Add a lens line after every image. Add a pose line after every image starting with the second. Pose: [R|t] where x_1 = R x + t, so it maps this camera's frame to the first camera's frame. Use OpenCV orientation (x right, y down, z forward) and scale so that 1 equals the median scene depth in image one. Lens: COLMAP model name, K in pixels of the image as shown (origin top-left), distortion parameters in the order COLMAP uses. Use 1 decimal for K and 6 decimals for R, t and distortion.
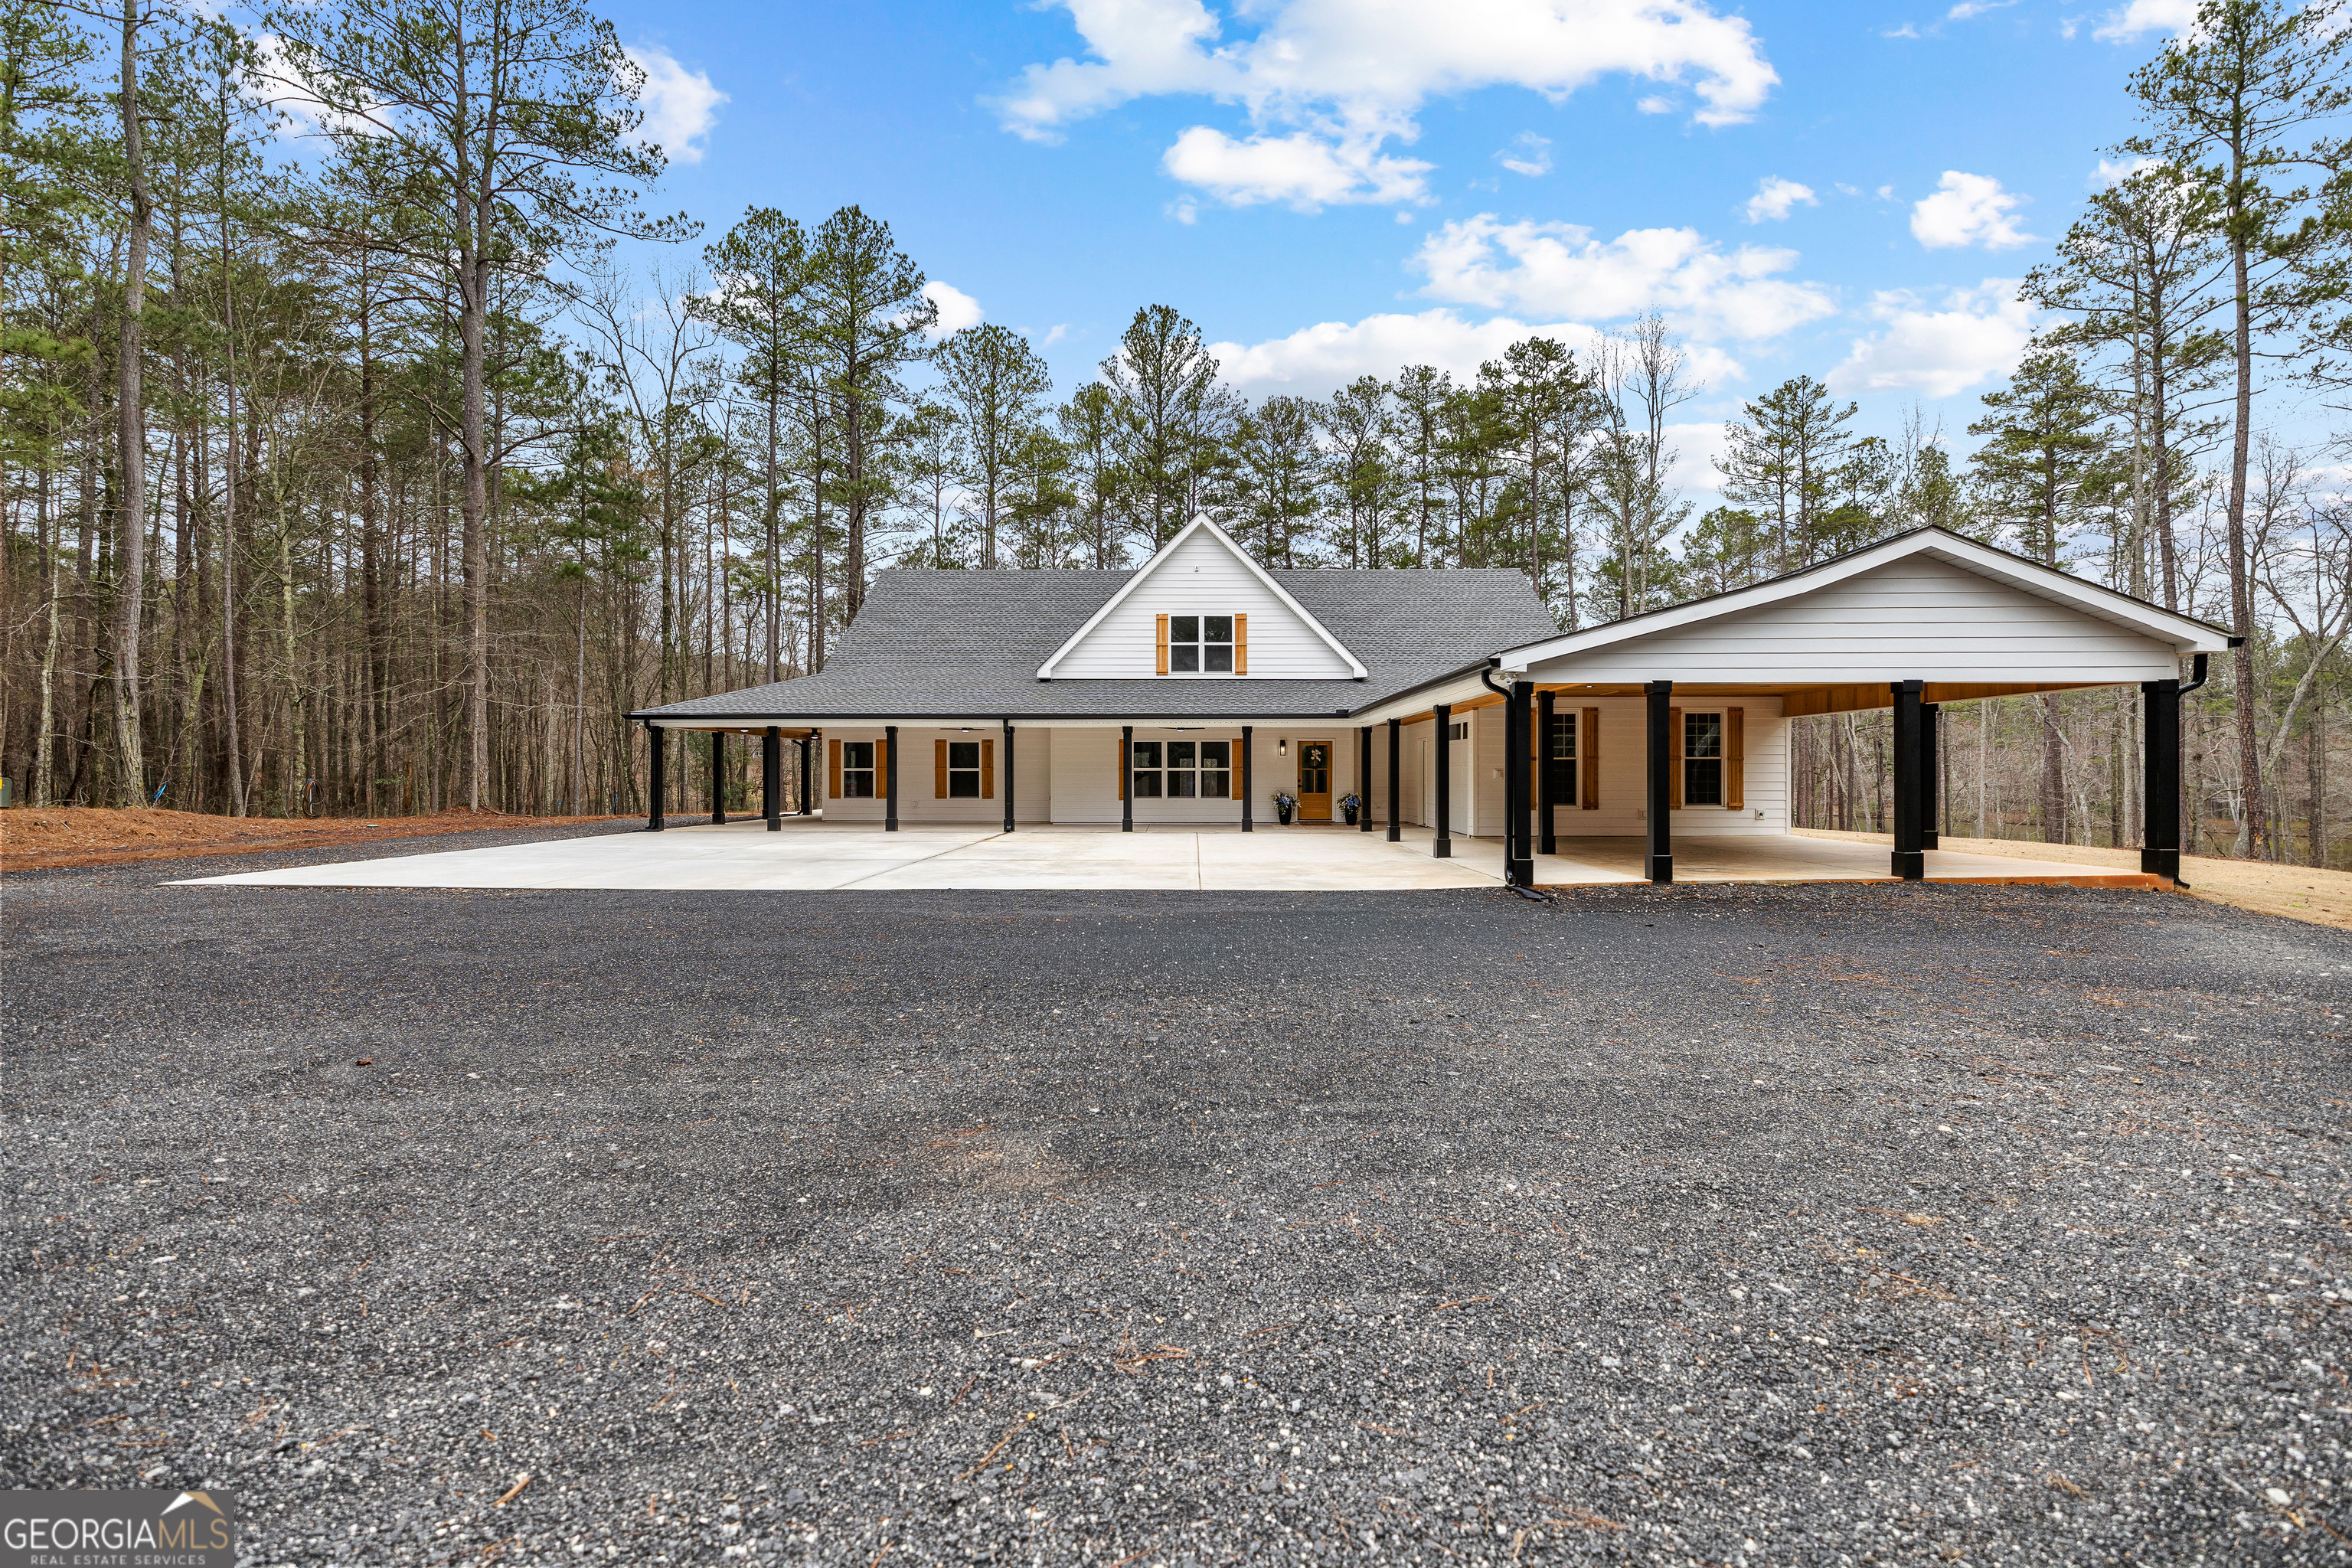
lens RADIAL K [[972.6, 0, 1180.1], [0, 972.6, 788.6], [0, 0, 1]] dist [0.002471, 0.000041]
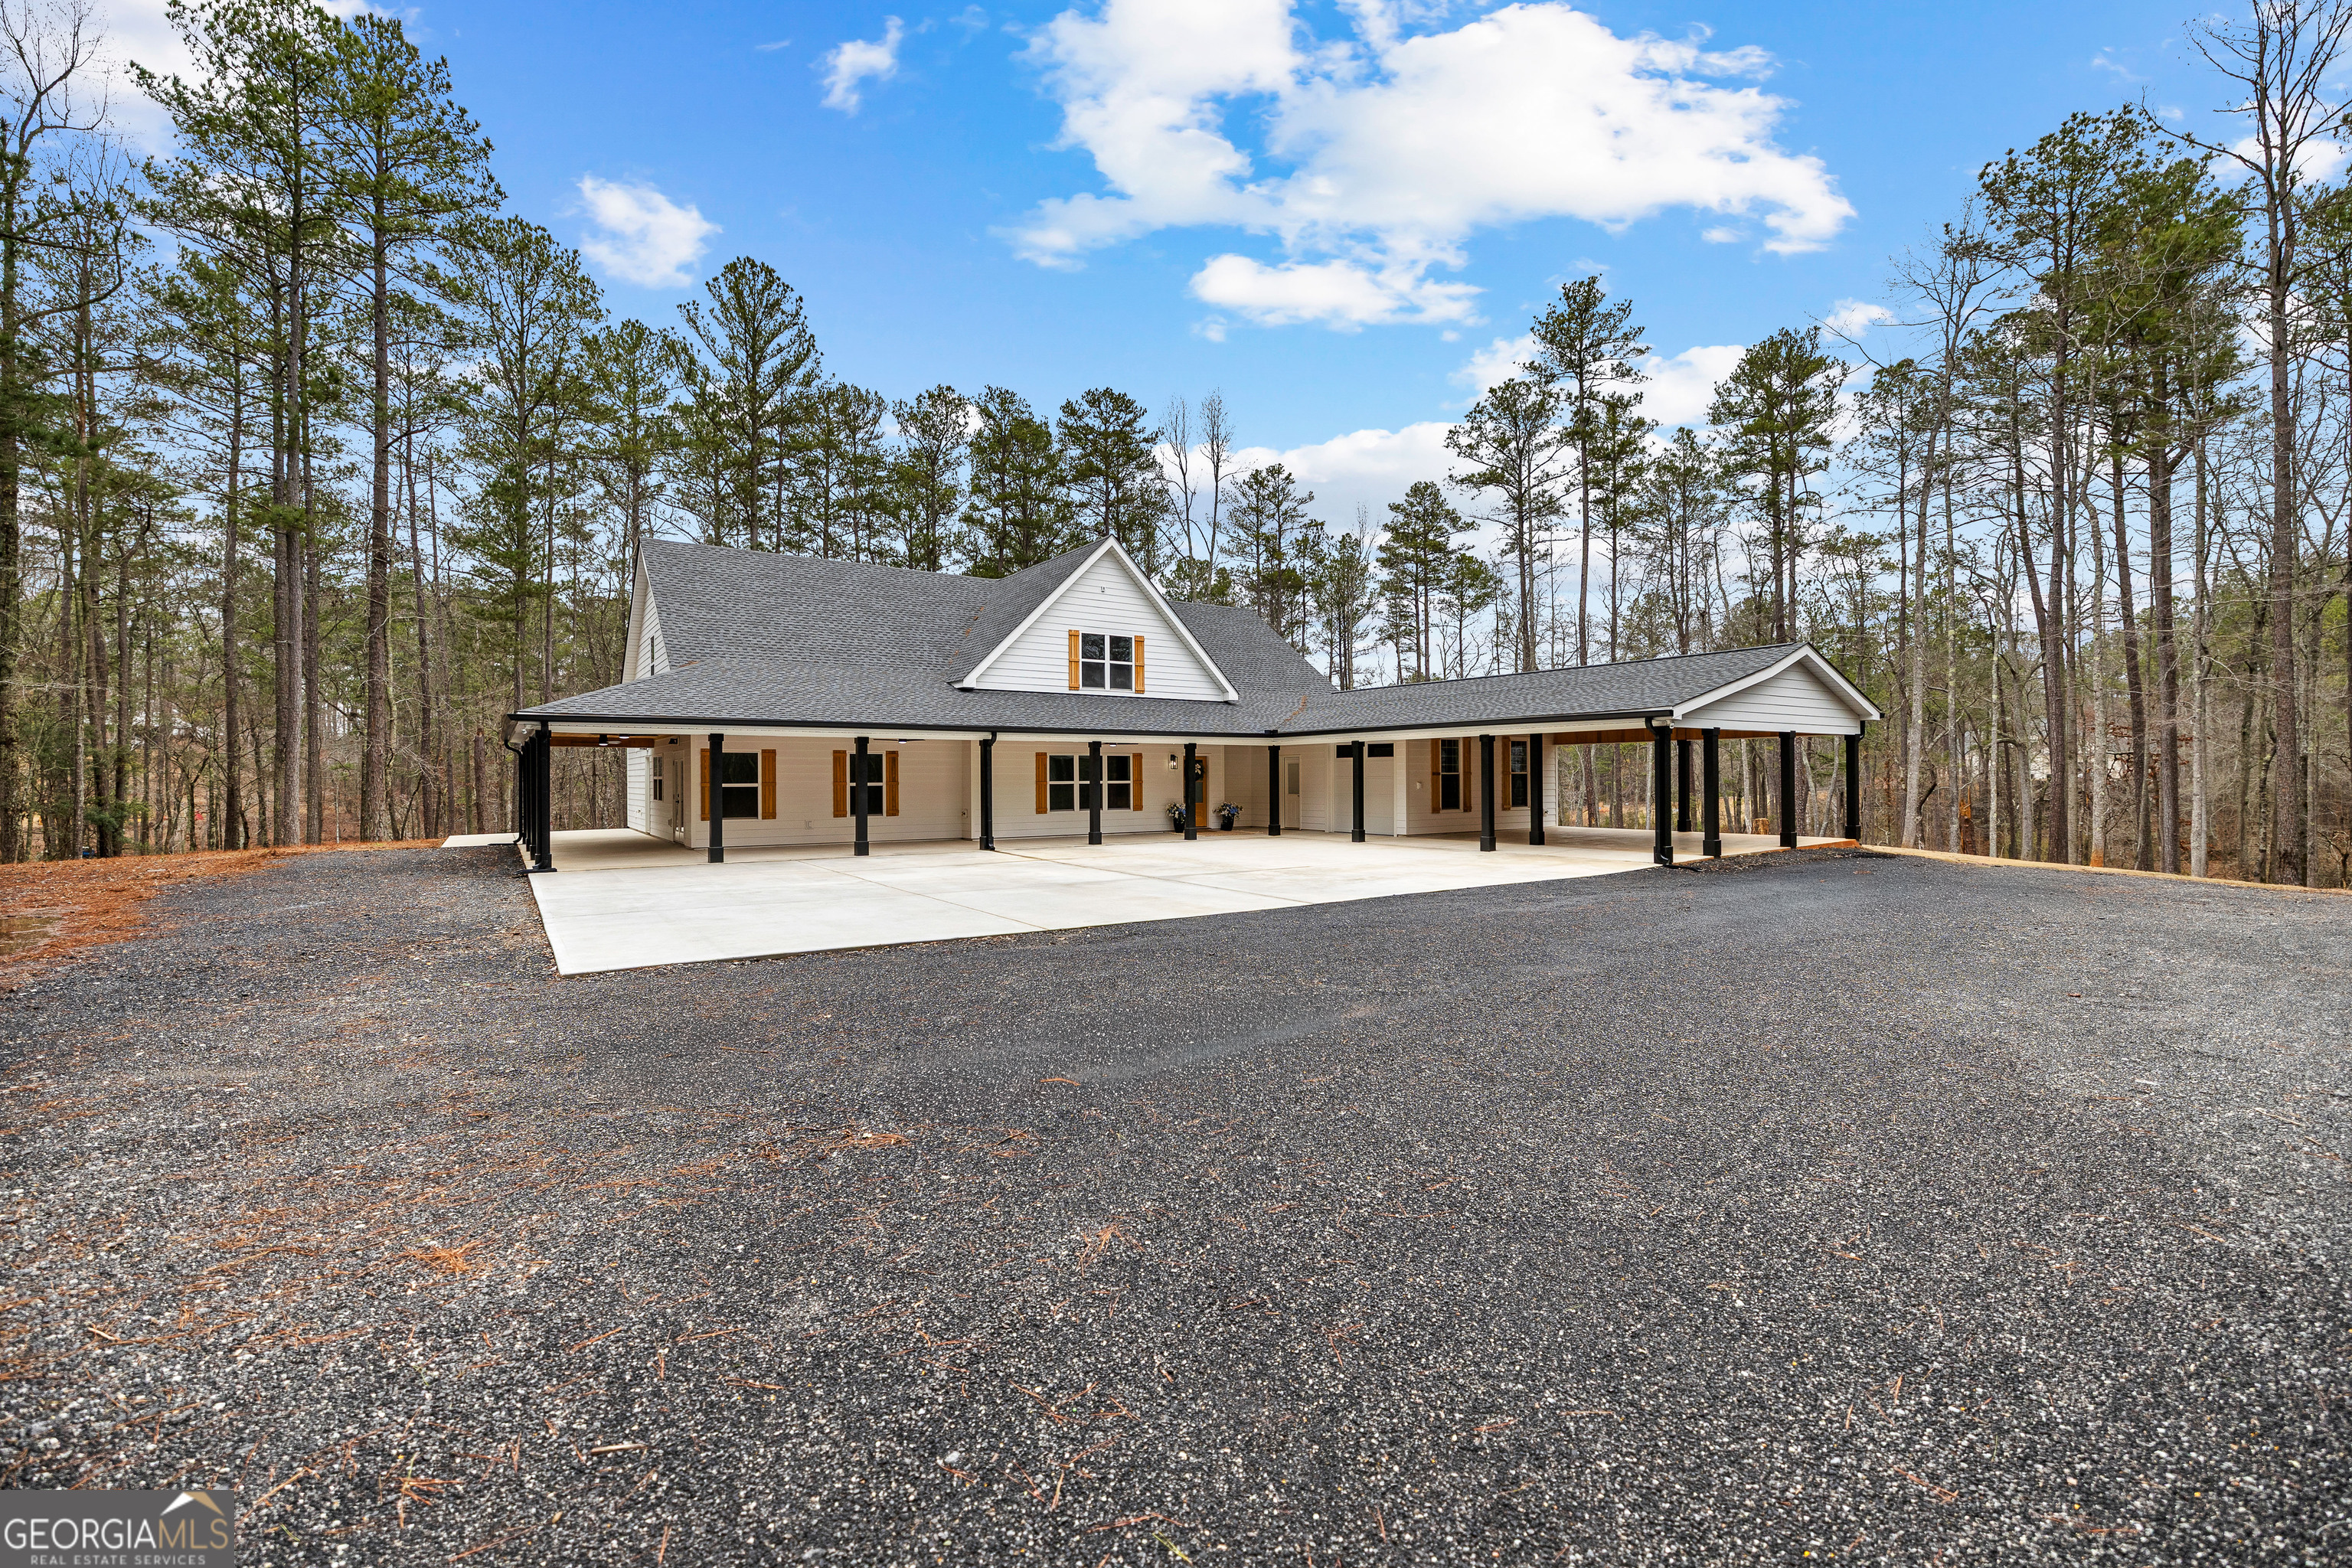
lens RADIAL K [[1005.0, 0, 1176.0], [0, 1005.0, 784.0], [0, 0, 1]] dist [-0.001661, 0.000240]
pose [[0.815679, -0.007102, 0.578461, -0.540387], [0.015865, 0.999823, -0.010096, -0.006094], [-0.578287, 0.017412, 0.815648, 0.082483]]
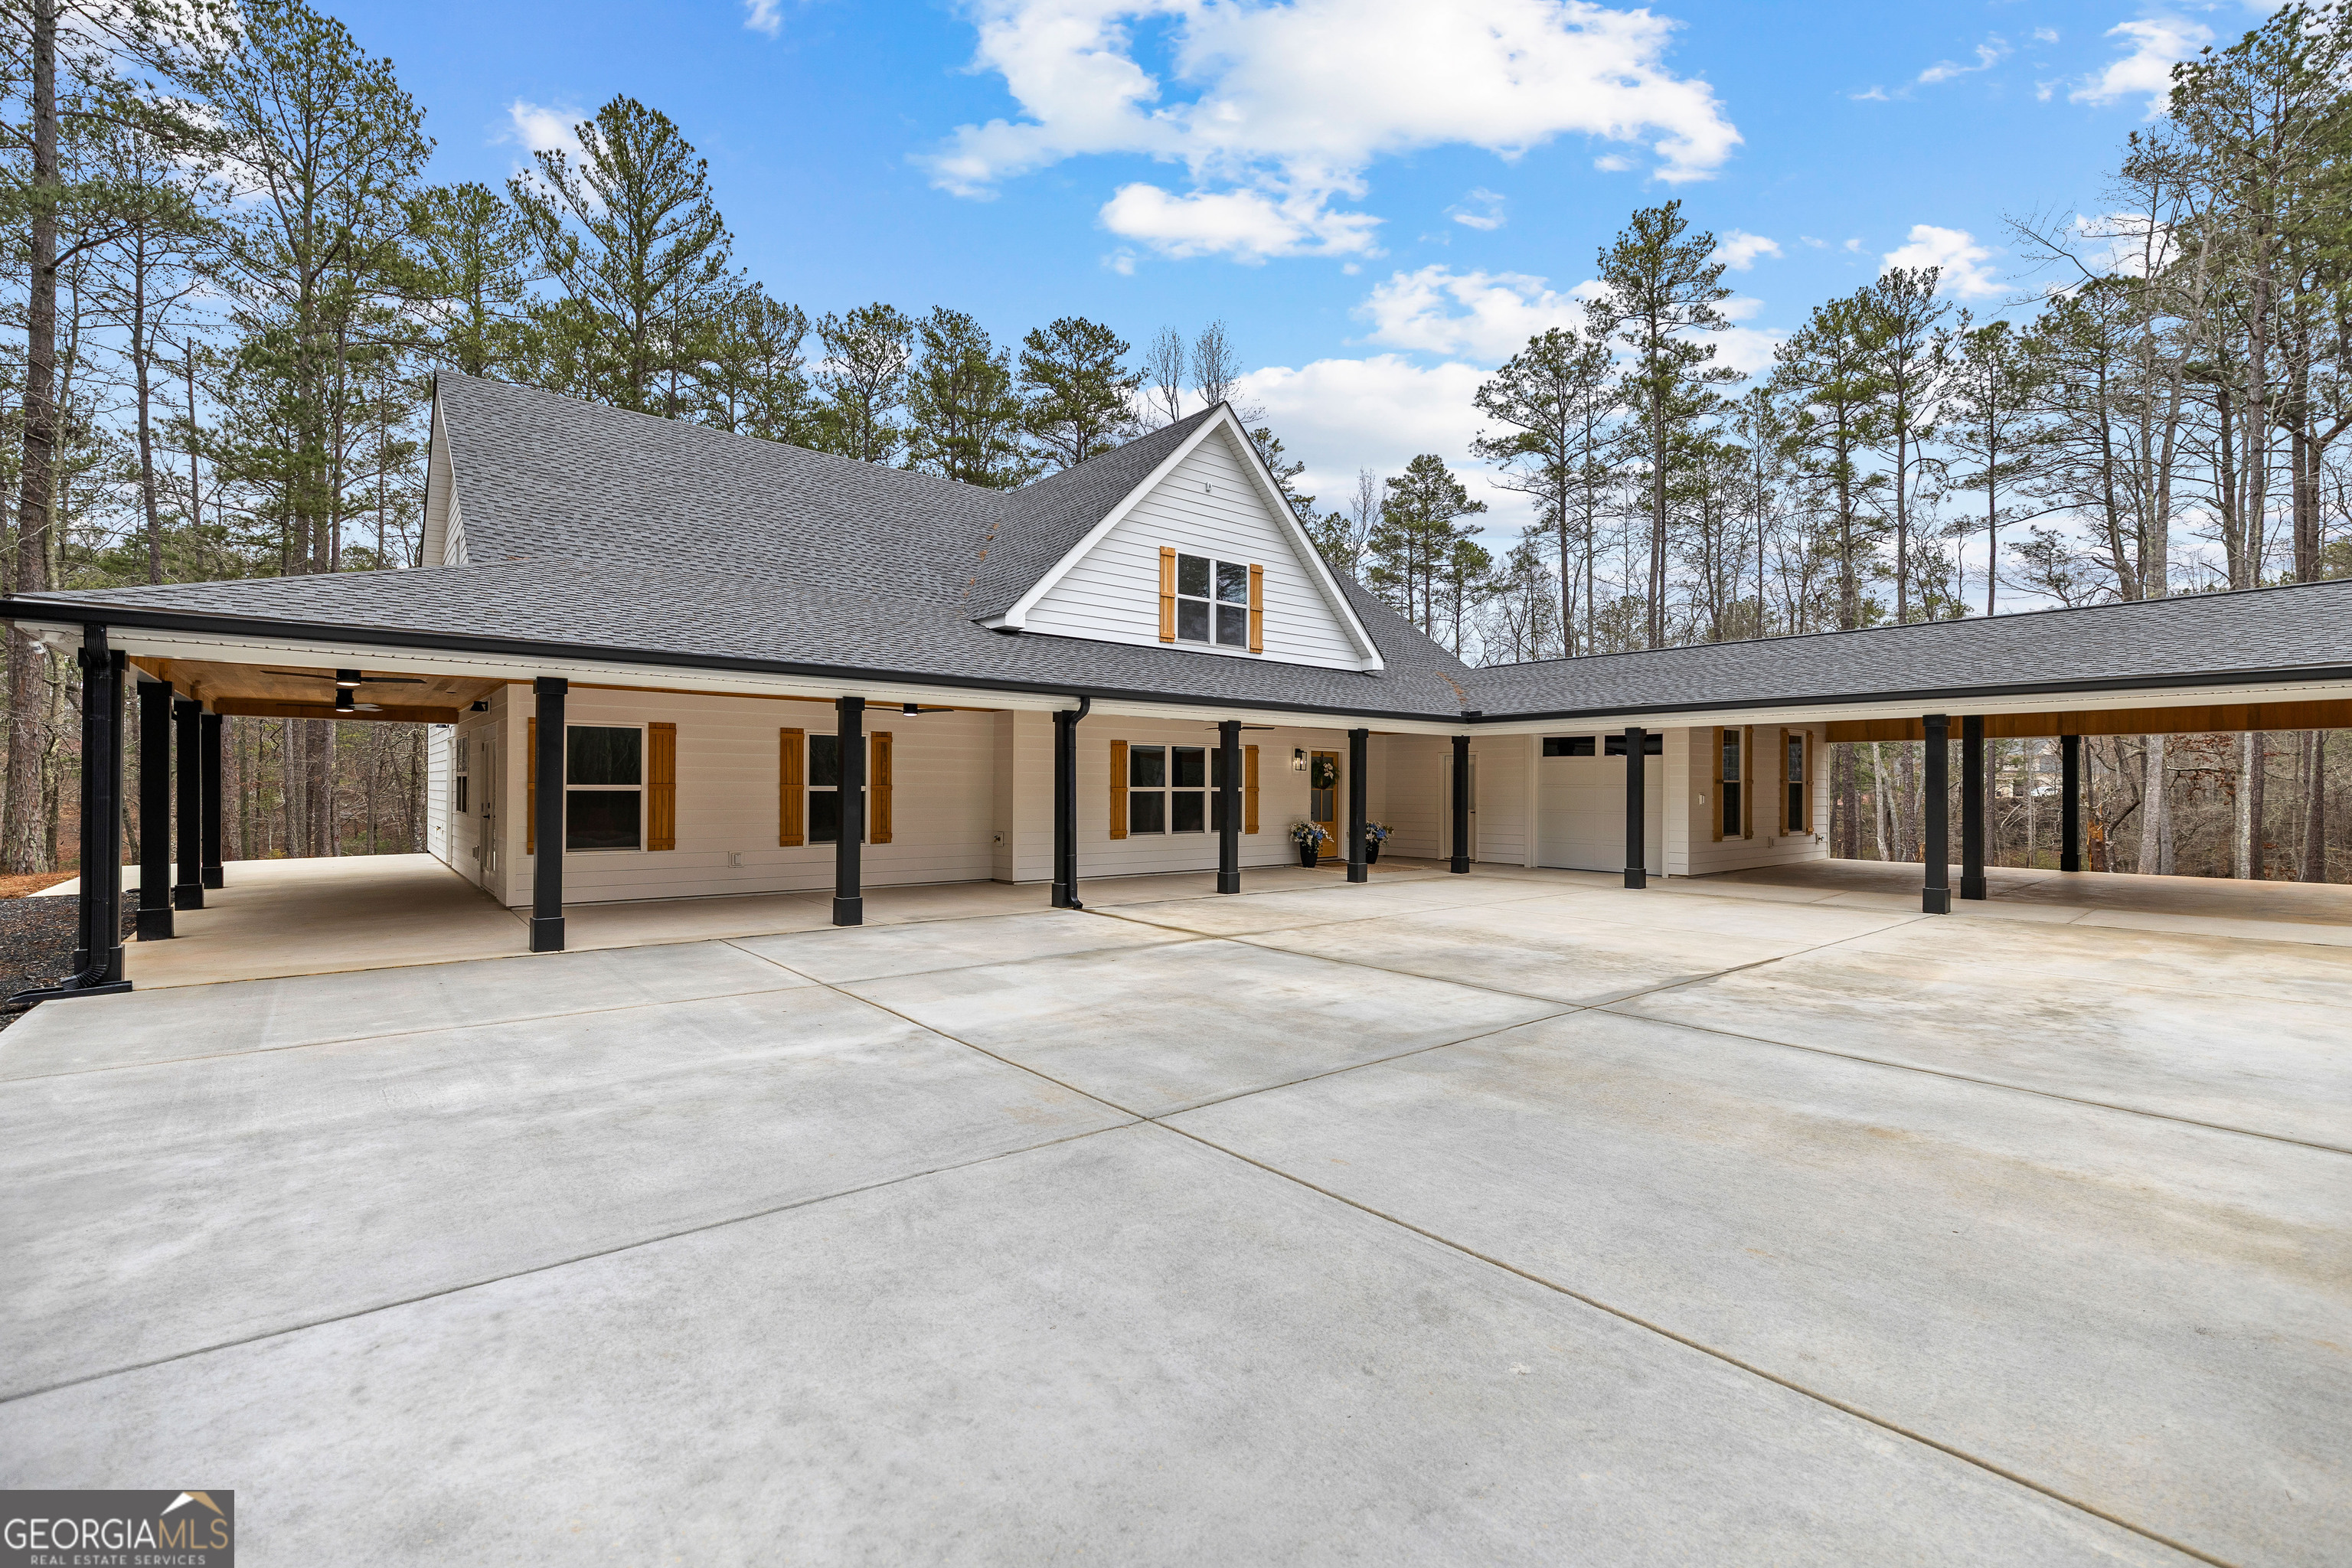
lens RADIAL K [[1027.4, 0, 1182.7], [0, 1027.4, 781.6], [0, 0, 1]] dist [0.001162, 0.000404]
pose [[0.757080, 0.008379, 0.653269, -0.451252], [0.006414, 0.999774, -0.020257, -0.011400], [-0.653291, 0.019526, 0.756855, 0.483351]]
